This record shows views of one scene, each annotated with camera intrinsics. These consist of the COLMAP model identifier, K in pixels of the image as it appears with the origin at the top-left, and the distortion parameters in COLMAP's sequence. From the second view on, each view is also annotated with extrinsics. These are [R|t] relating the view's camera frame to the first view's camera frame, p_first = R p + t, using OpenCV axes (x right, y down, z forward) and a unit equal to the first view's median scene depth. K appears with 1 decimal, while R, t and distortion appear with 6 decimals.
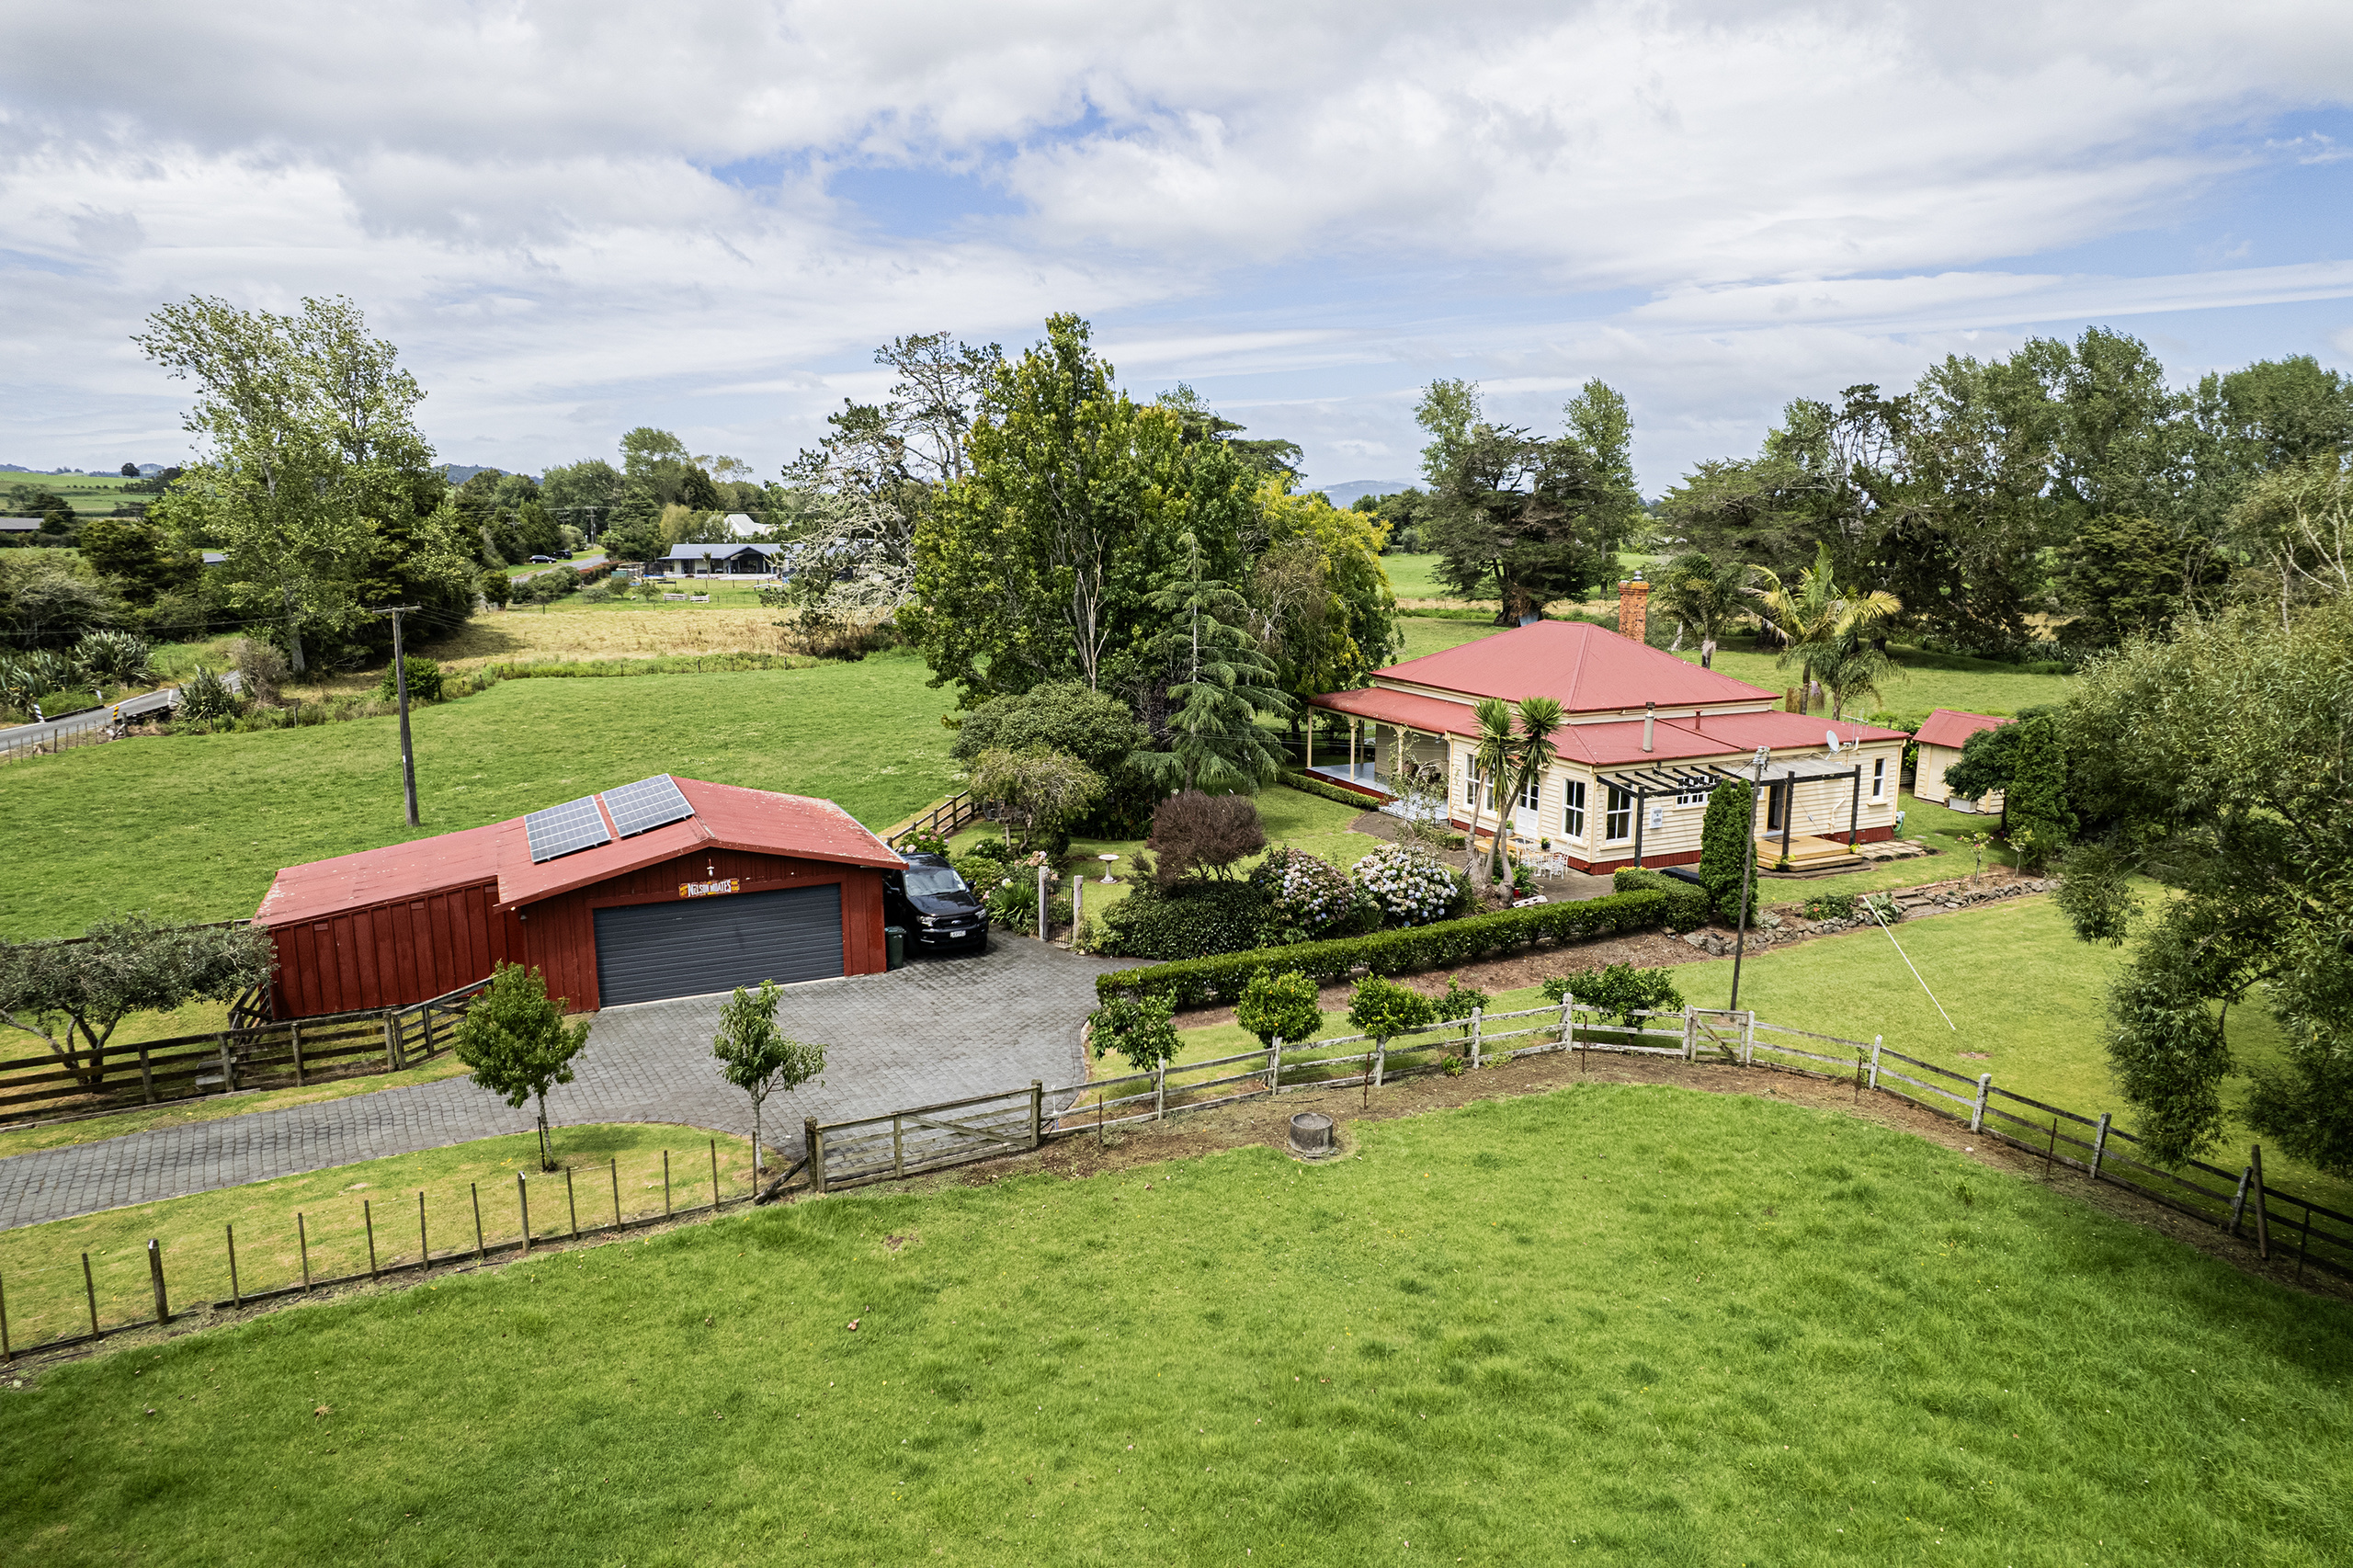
lens RADIAL K [[1489.9, 0, 1176.5], [0, 1489.9, 784.0], [0, 0, 1]] dist [-0.068107, 0.050972]
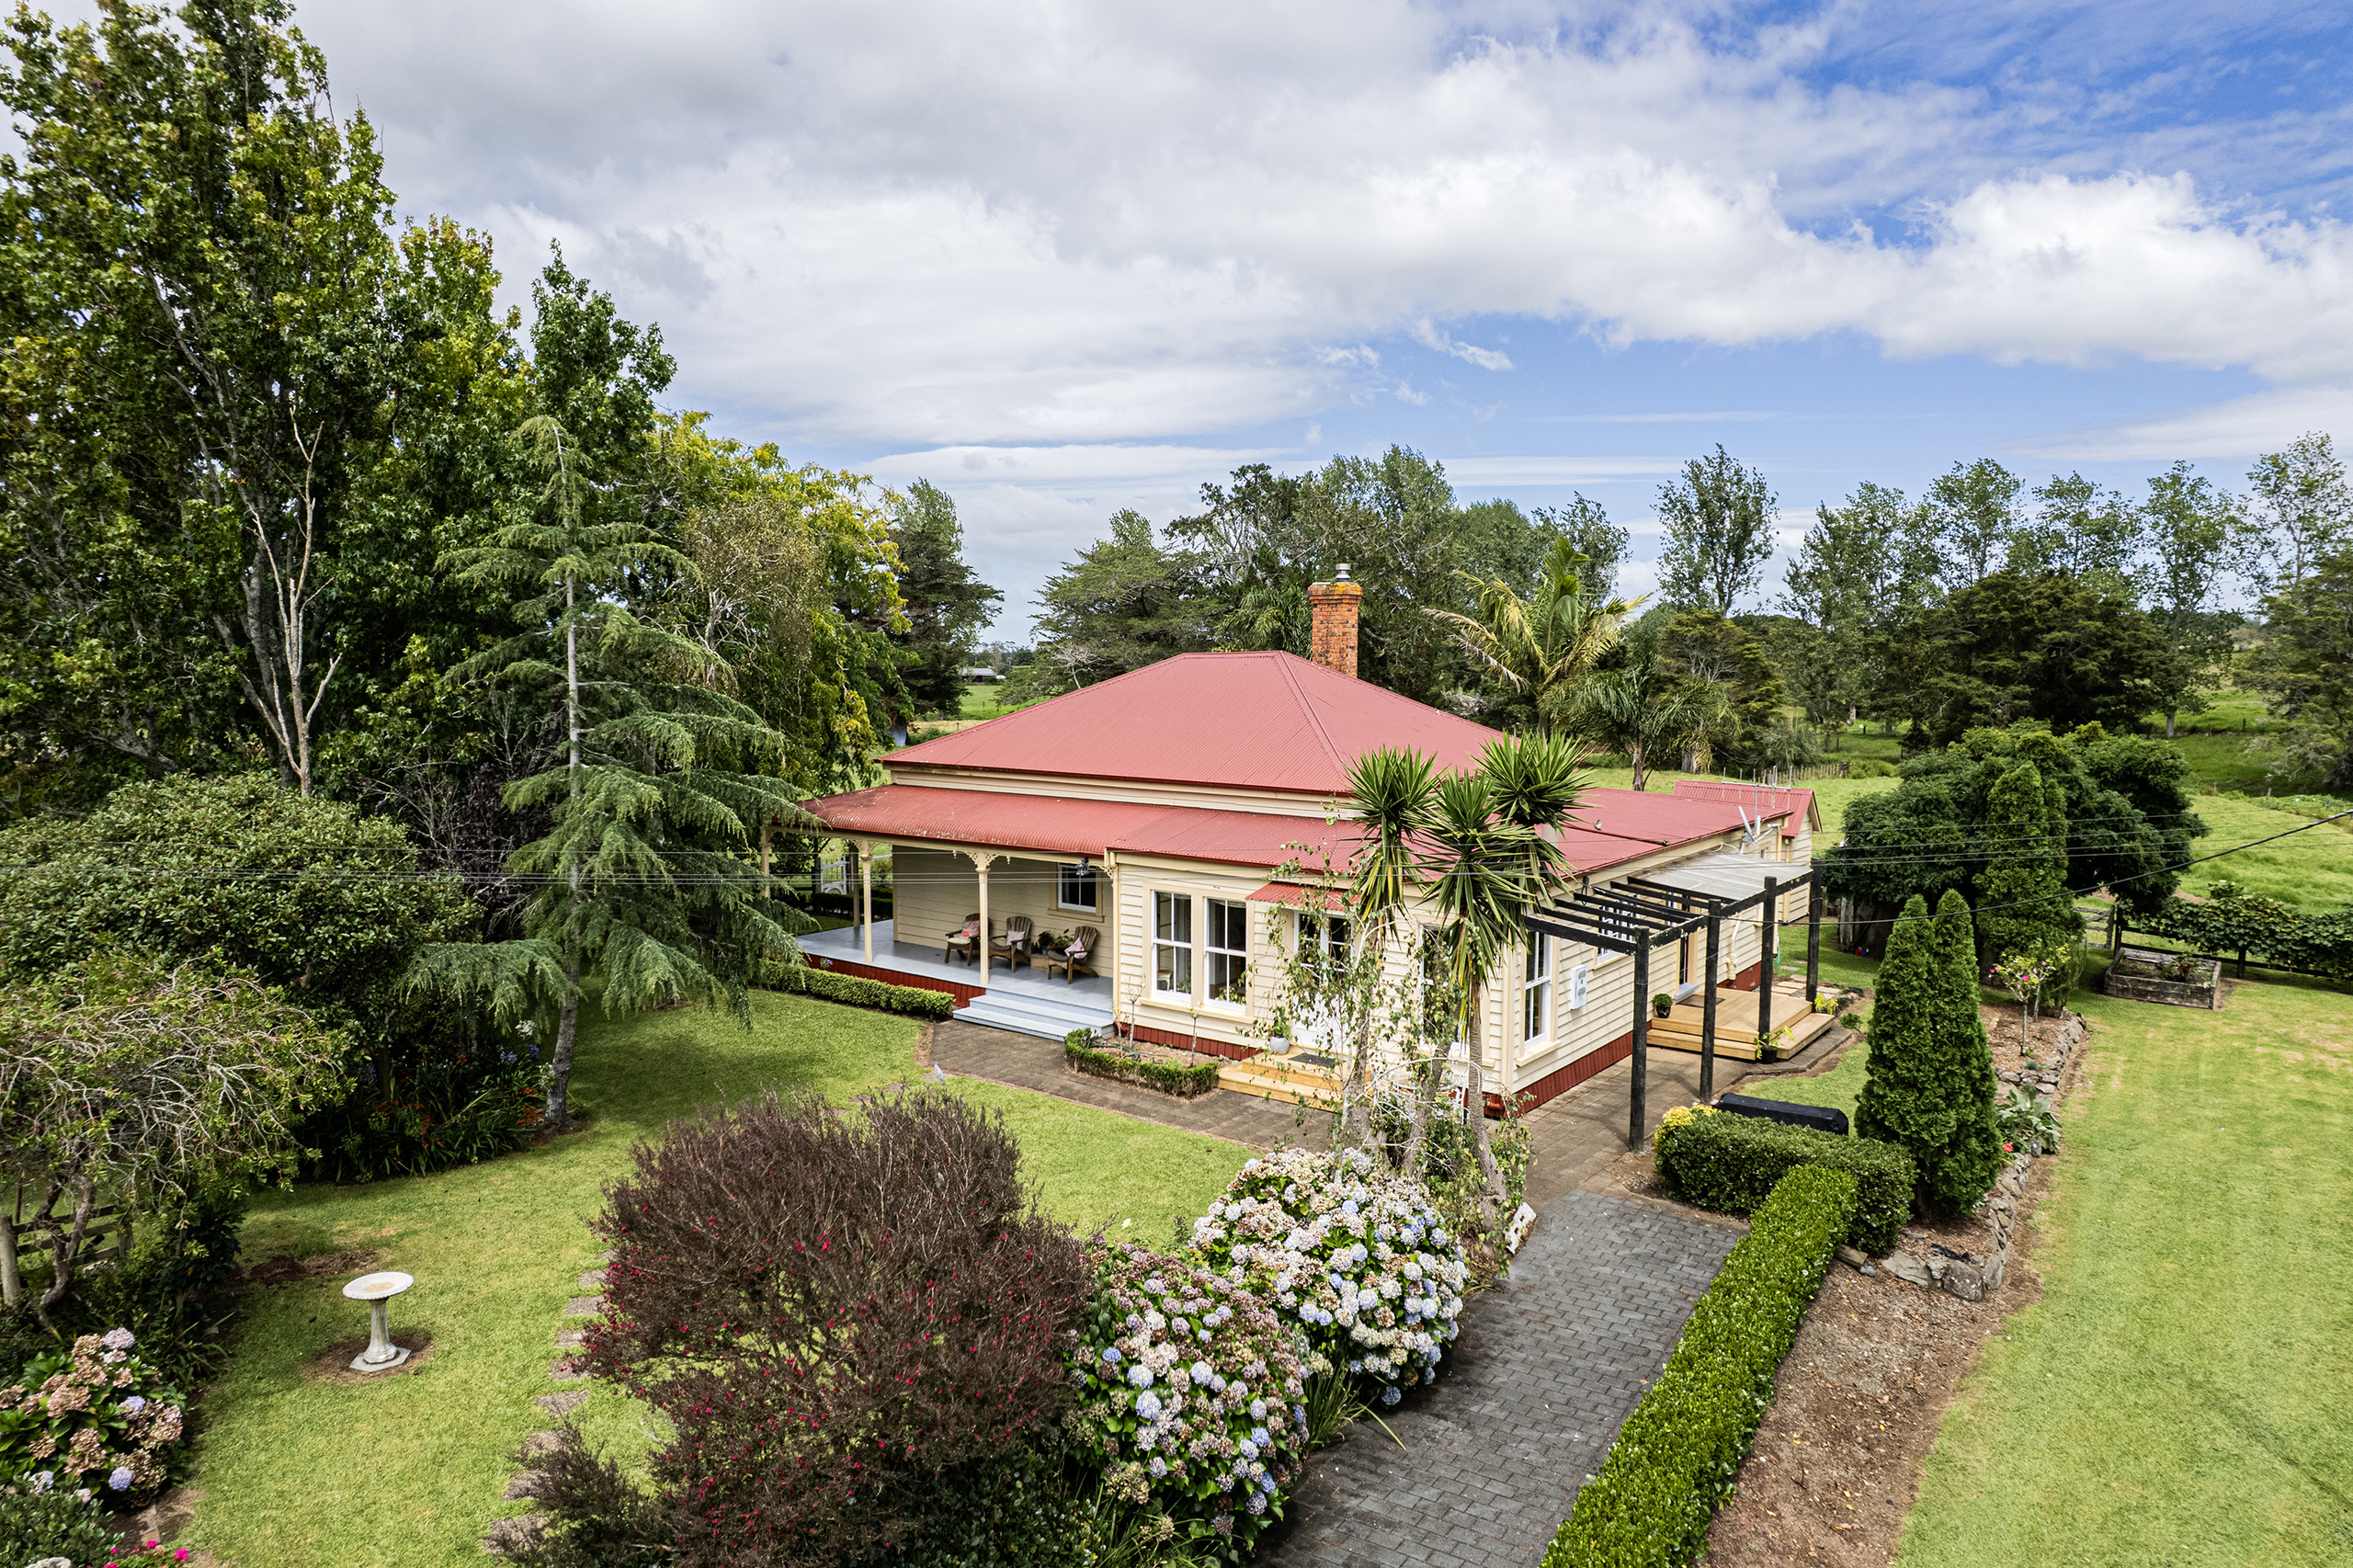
lens RADIAL K [[1489.9, 0, 1176.5], [0, 1489.9, 784.0], [0, 0, 1]] dist [-0.068107, 0.050972]
pose [[0.885593, -0.037424, 0.462952, -0.030404], [0.082082, 0.993670, -0.076692, -0.017685], [-0.457151, 0.105918, 0.883060, 0.555611]]
